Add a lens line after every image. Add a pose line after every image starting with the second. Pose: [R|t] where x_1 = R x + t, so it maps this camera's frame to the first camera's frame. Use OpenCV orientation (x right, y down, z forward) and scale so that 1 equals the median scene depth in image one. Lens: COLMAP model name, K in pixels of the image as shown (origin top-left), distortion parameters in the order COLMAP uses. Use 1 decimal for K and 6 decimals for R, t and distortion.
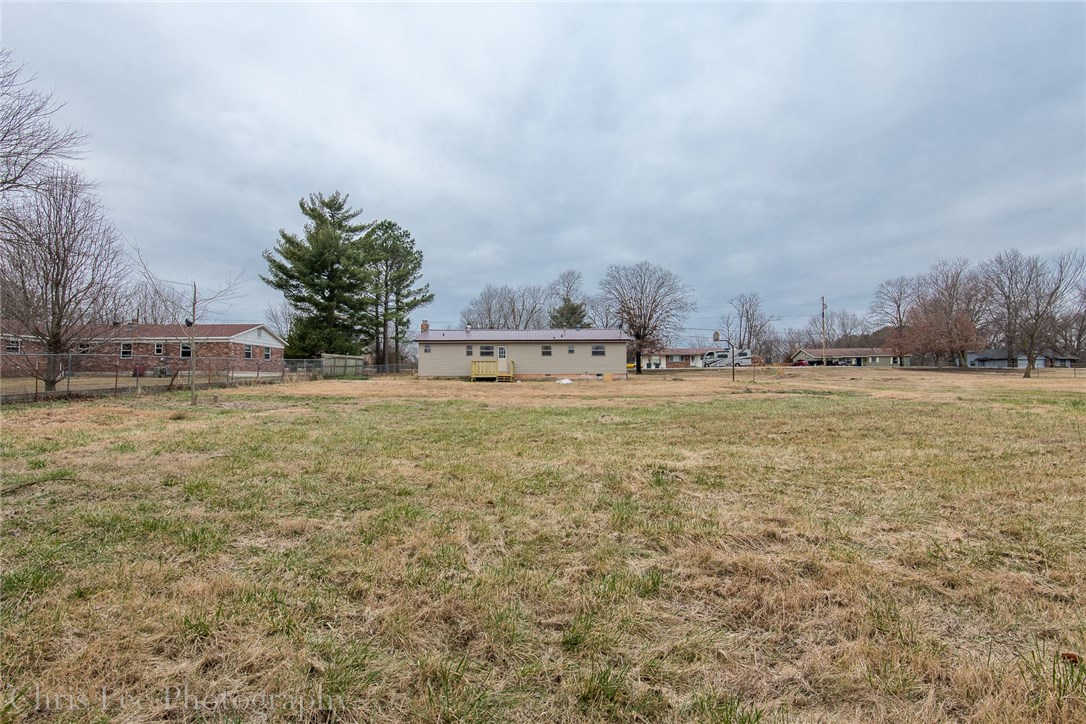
lens RADIAL K [[491.3, 0, 541.7], [0, 491.3, 360.9], [0, 0, 1]] dist [0.039769, -0.019133]
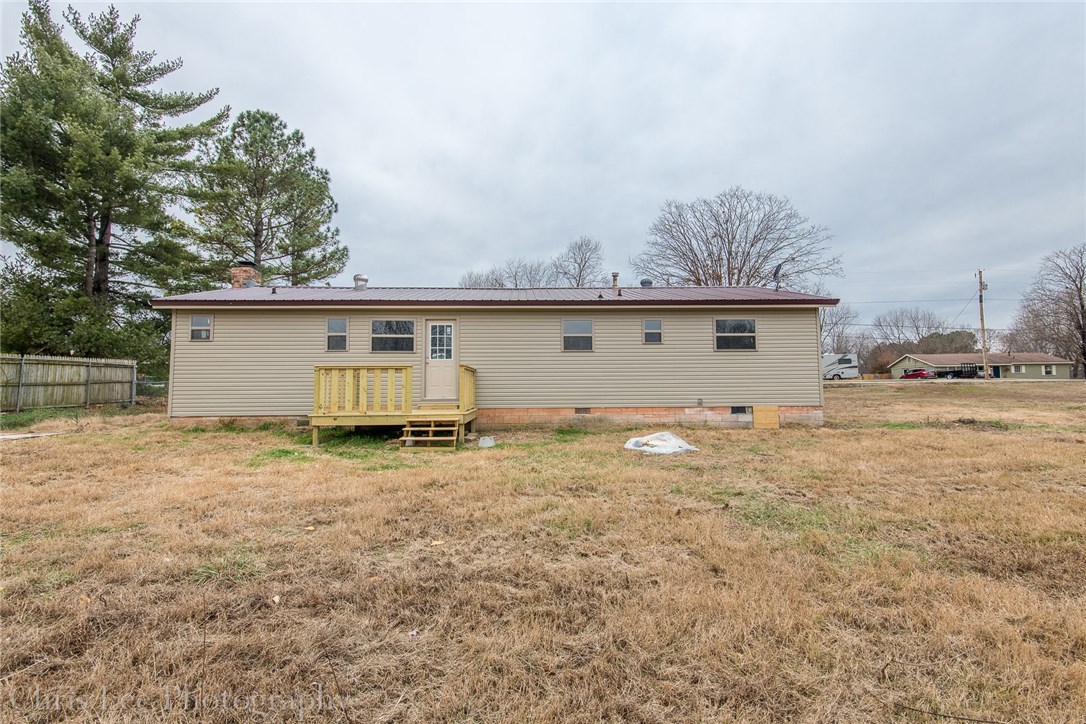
lens RADIAL K [[491.3, 0, 541.7], [0, 491.3, 360.9], [0, 0, 1]] dist [0.039769, -0.019133]
pose [[0.999950, -0.002394, 0.009698, -0.013196], [0.002634, 0.999688, -0.024837, 0.003148], [-0.009636, 0.024862, 0.999644, 0.515356]]
